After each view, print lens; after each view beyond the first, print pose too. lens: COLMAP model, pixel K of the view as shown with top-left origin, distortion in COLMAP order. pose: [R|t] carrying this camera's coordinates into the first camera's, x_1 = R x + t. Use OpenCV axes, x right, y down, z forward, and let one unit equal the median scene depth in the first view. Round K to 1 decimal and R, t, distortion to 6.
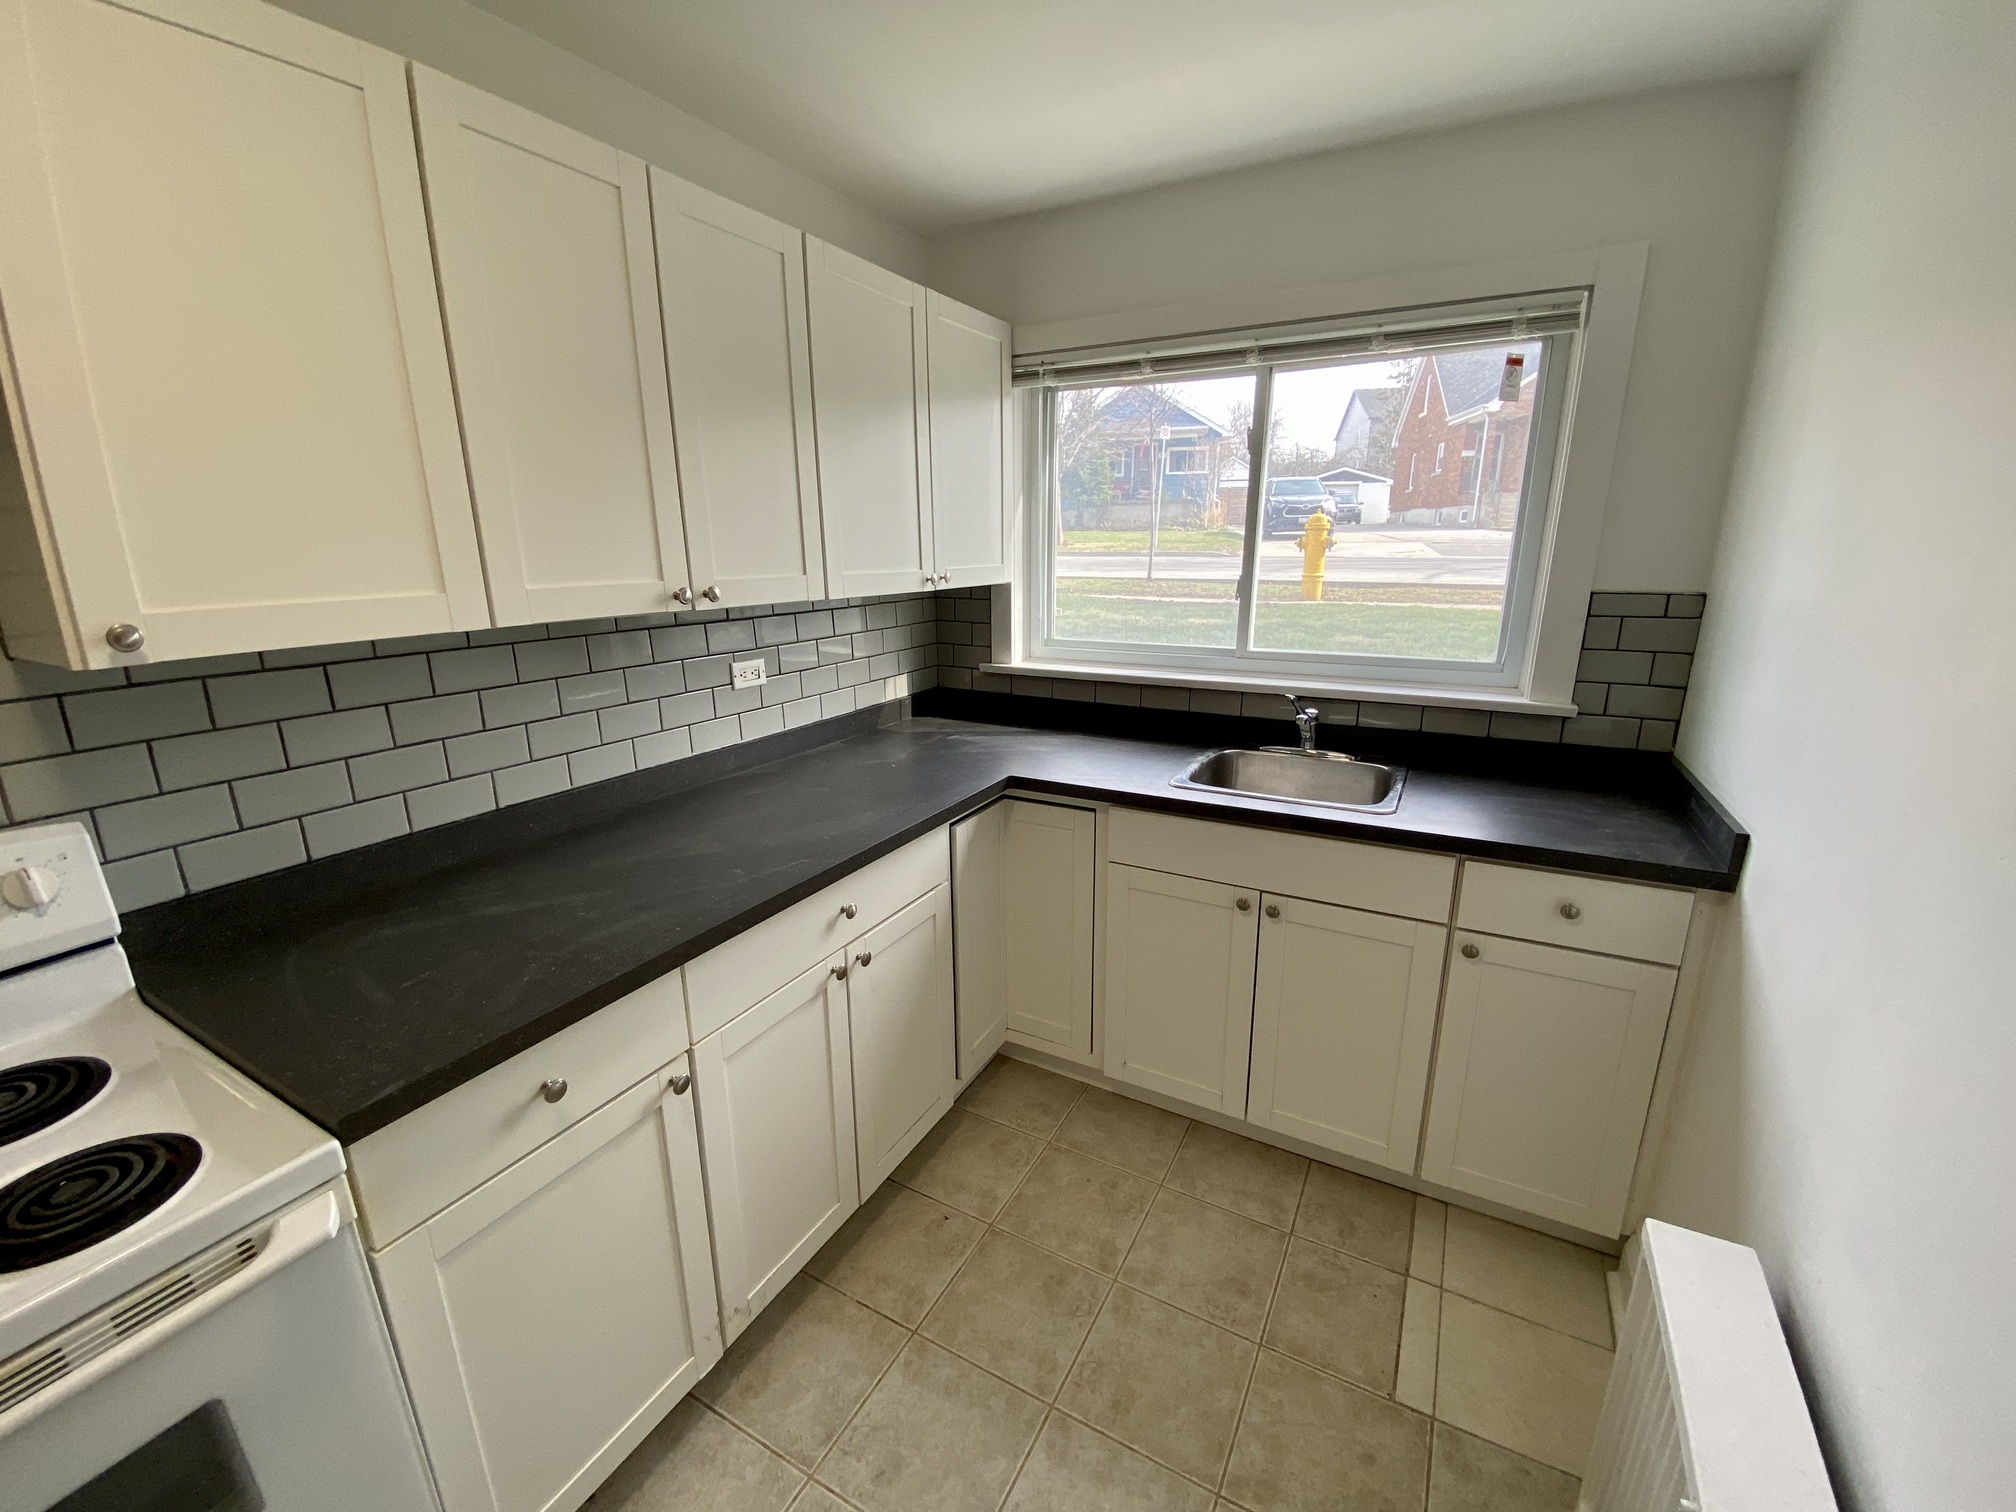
lens RADIAL K [[814.1, 0, 1000.1], [0, 814.1, 765.0], [0, 0, 1]] dist [0.032886, -0.027417]
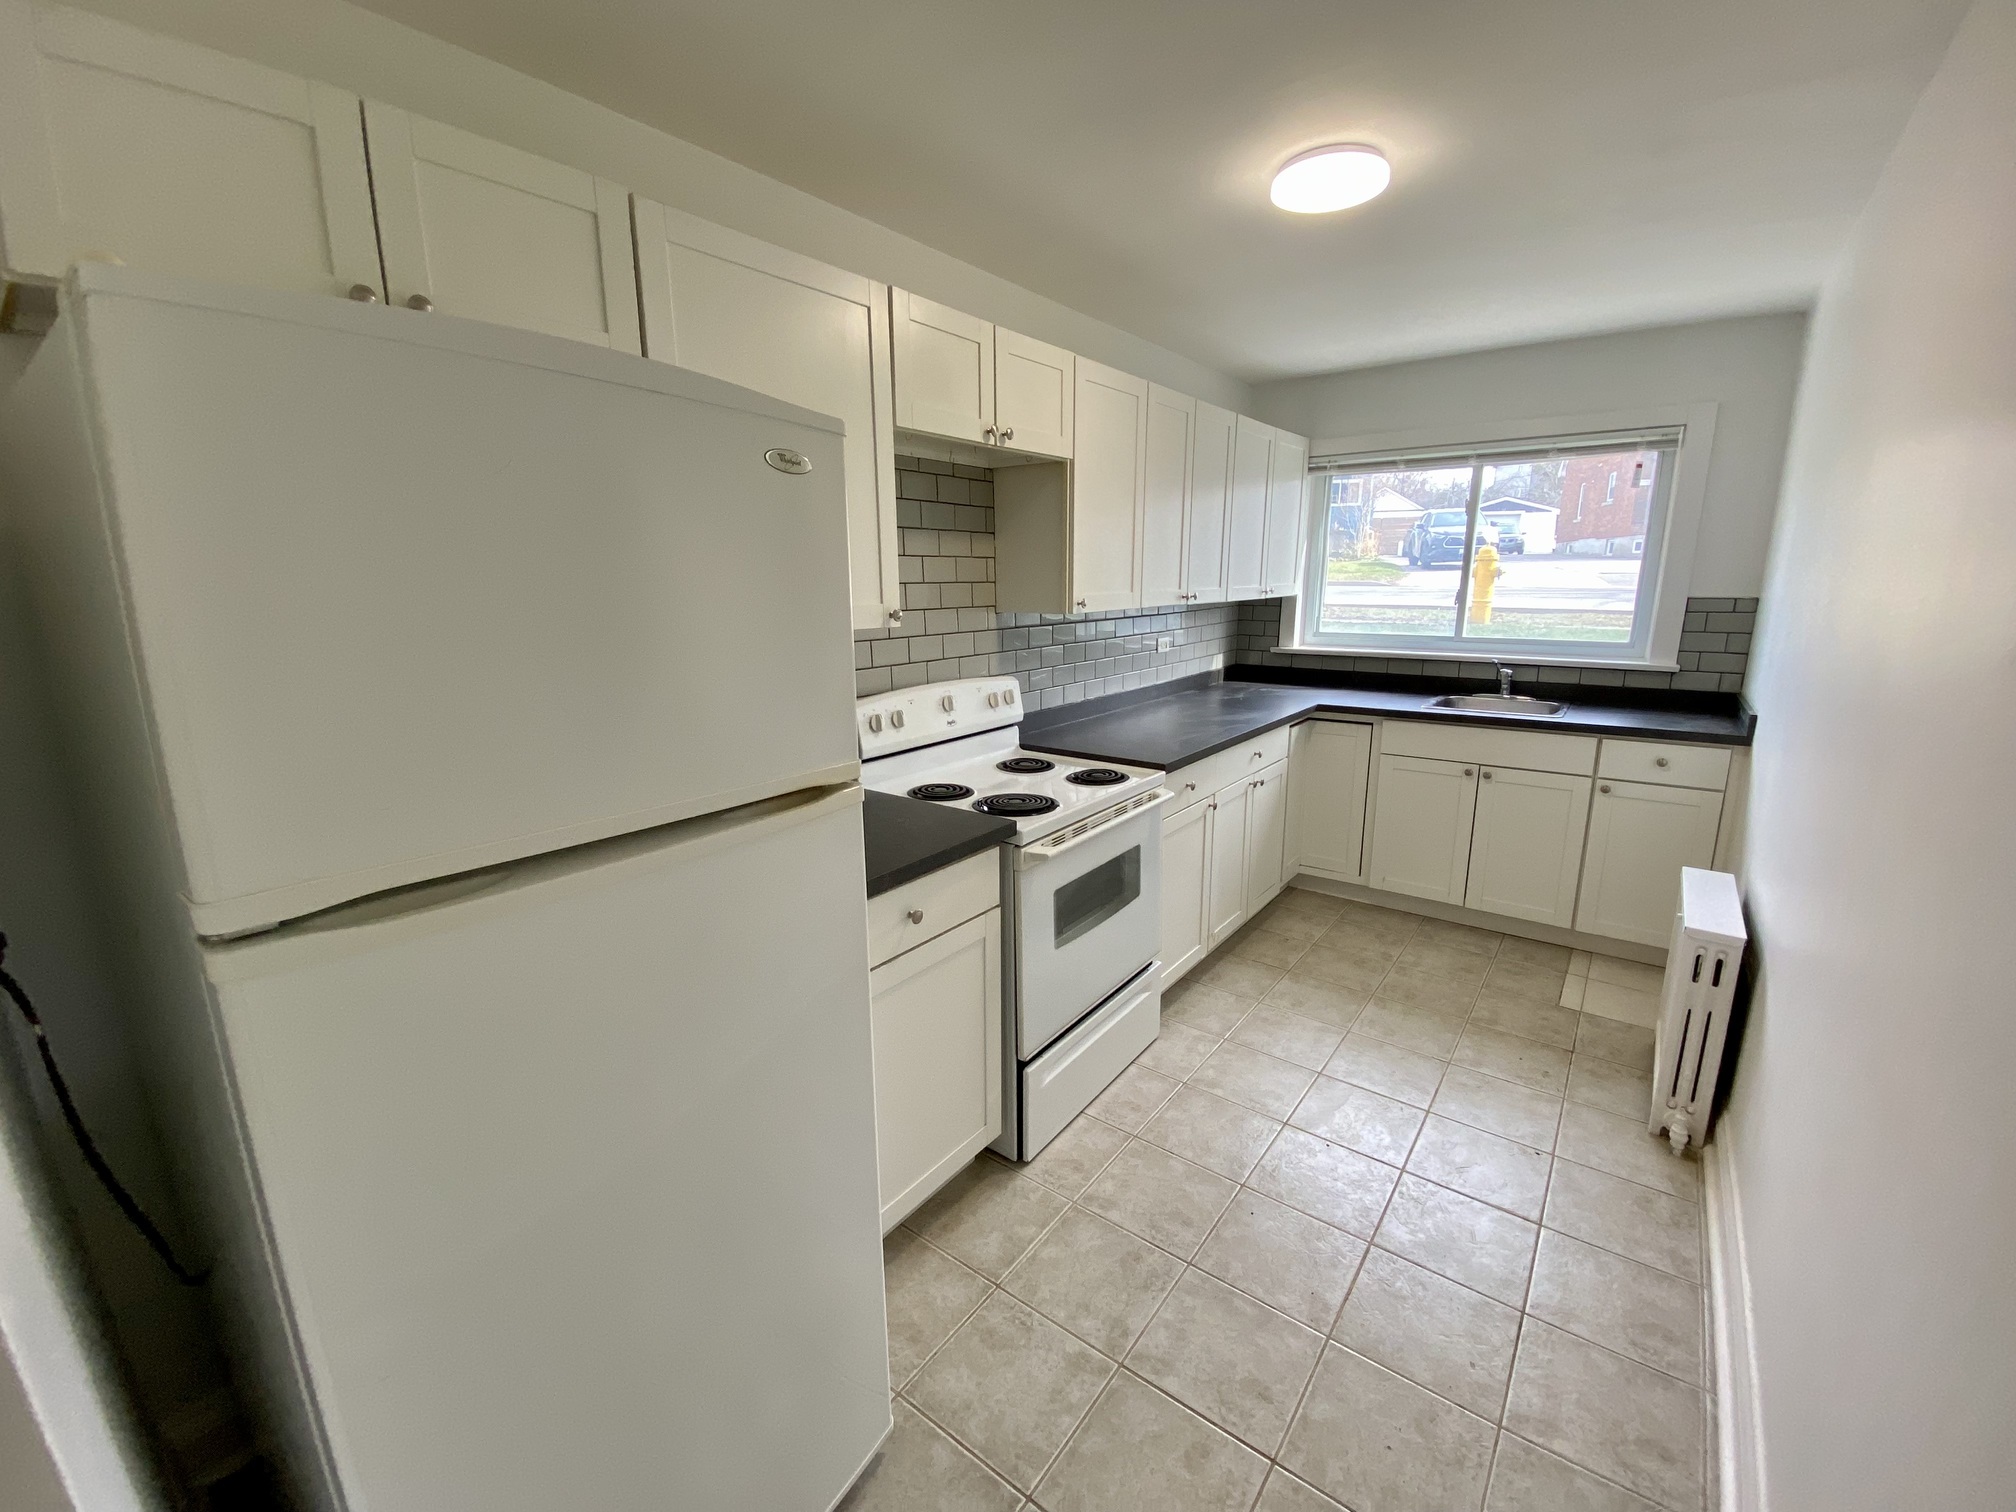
lens RADIAL K [[822.1, 0, 1006.6], [0, 822.1, 761.9], [0, 0, 1]] dist [0.035464, -0.028449]
pose [[0.989936, 0.031235, -0.138028, -0.487551], [-0.036952, 0.998554, -0.039055, 0.282055], [0.136609, 0.043762, 0.989658, -1.001442]]
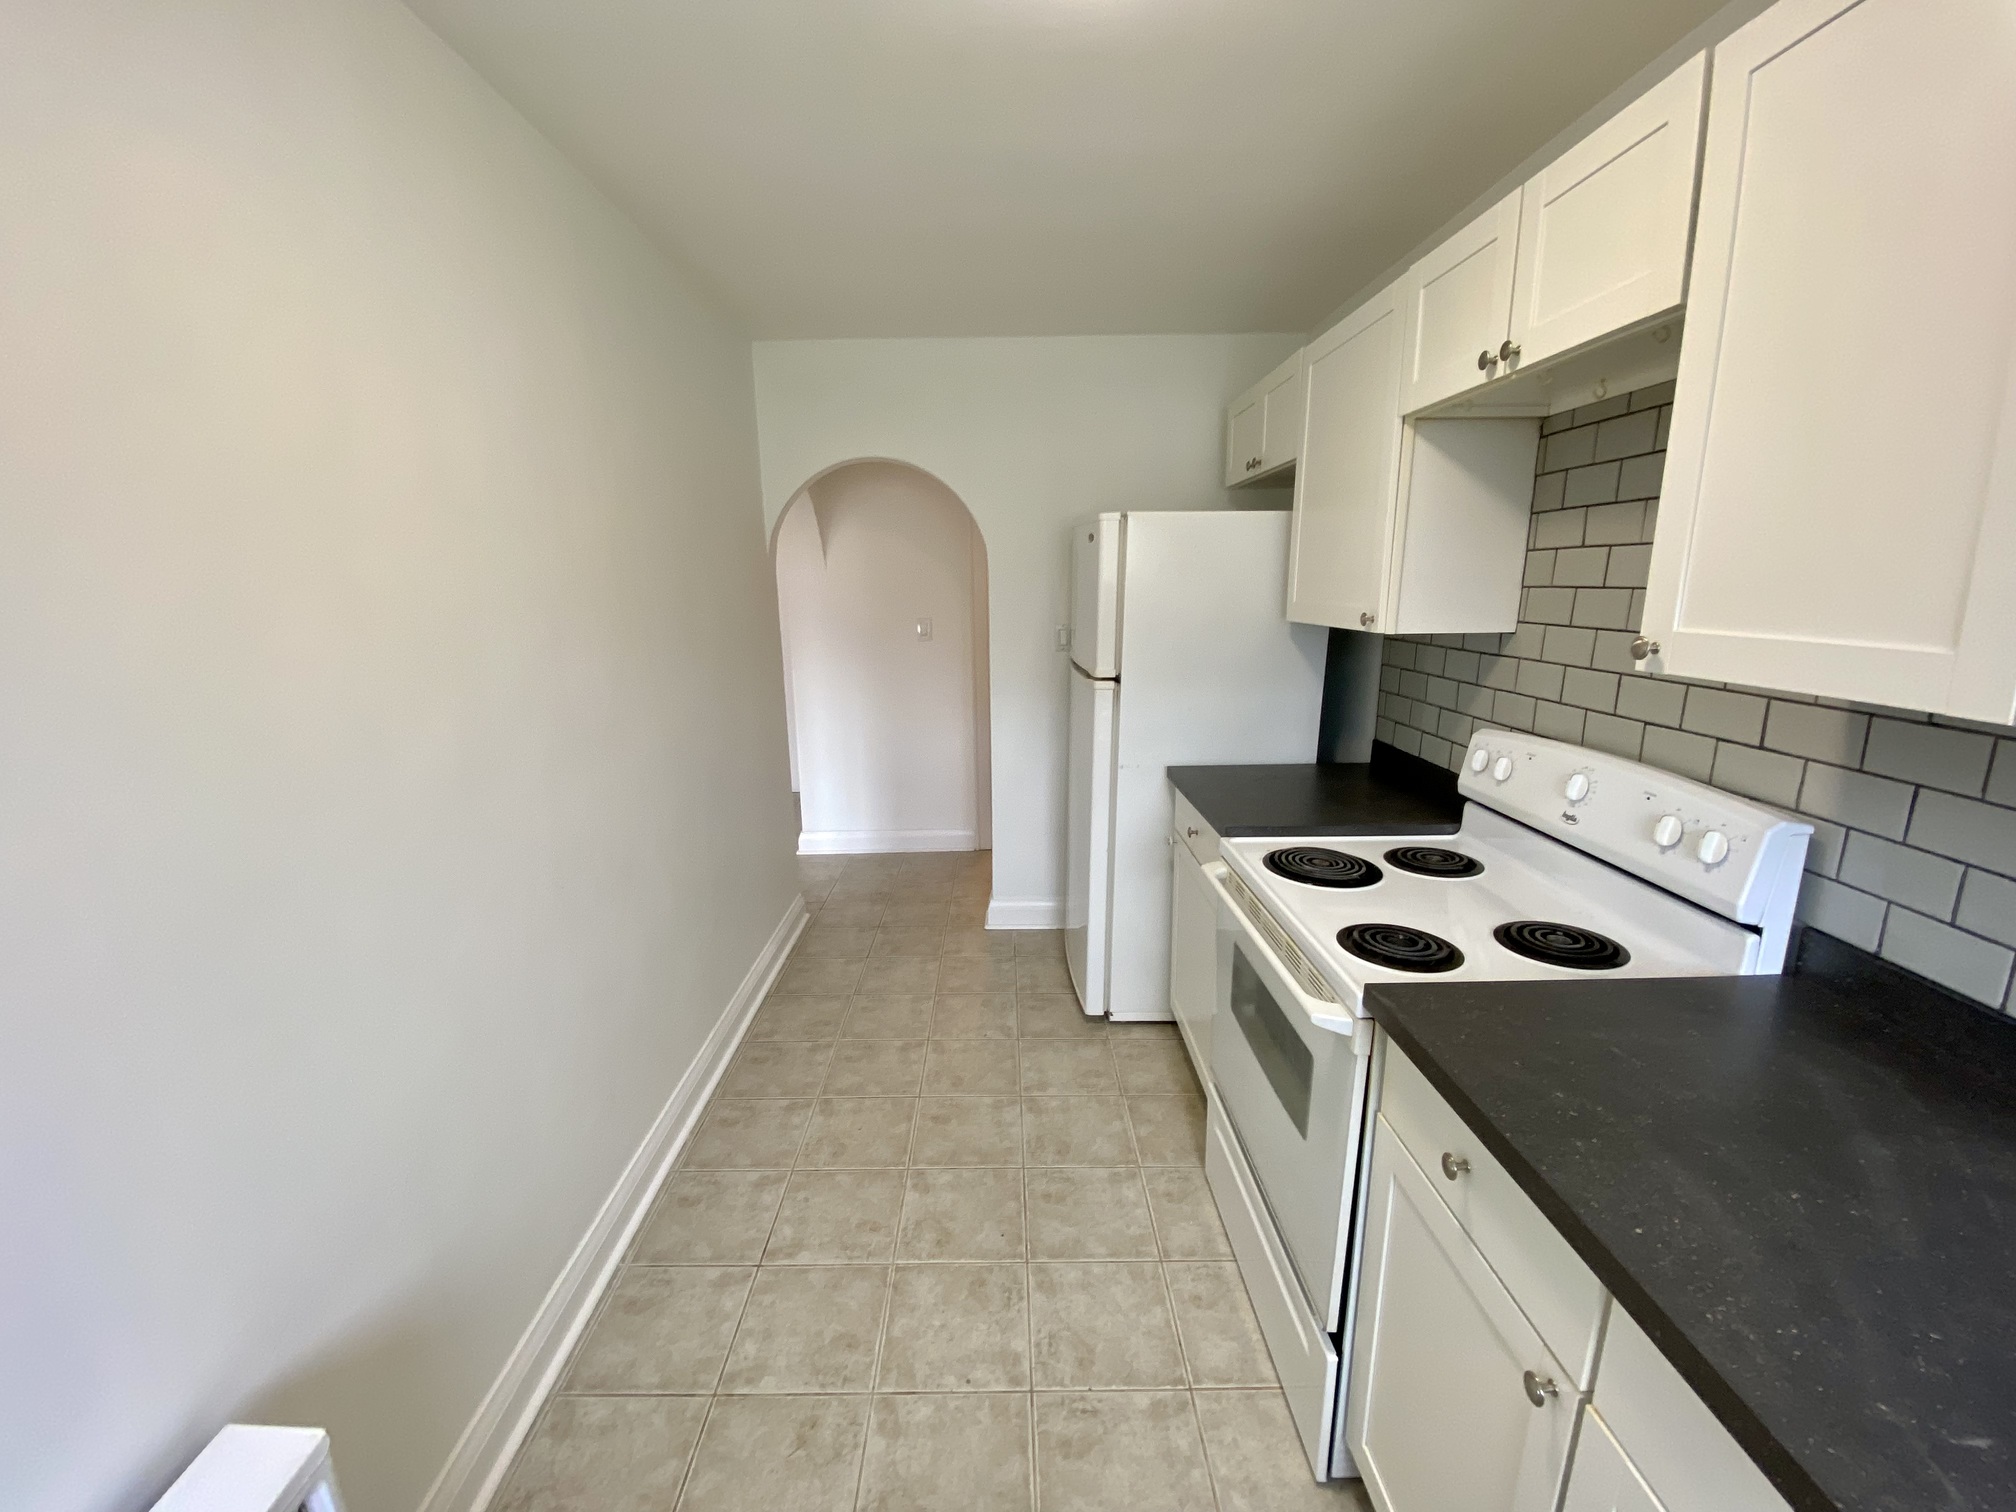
lens RADIAL K [[814.1, 0, 1000.1], [0, 814.1, 765.0], [0, 0, 1]] dist [0.032886, -0.027417]
pose [[-0.868863, 0.136198, -0.475949, 0.155712], [-0.104108, 0.889642, 0.444633, -0.218233], [0.483982, 0.435876, -0.758797, 0.769373]]
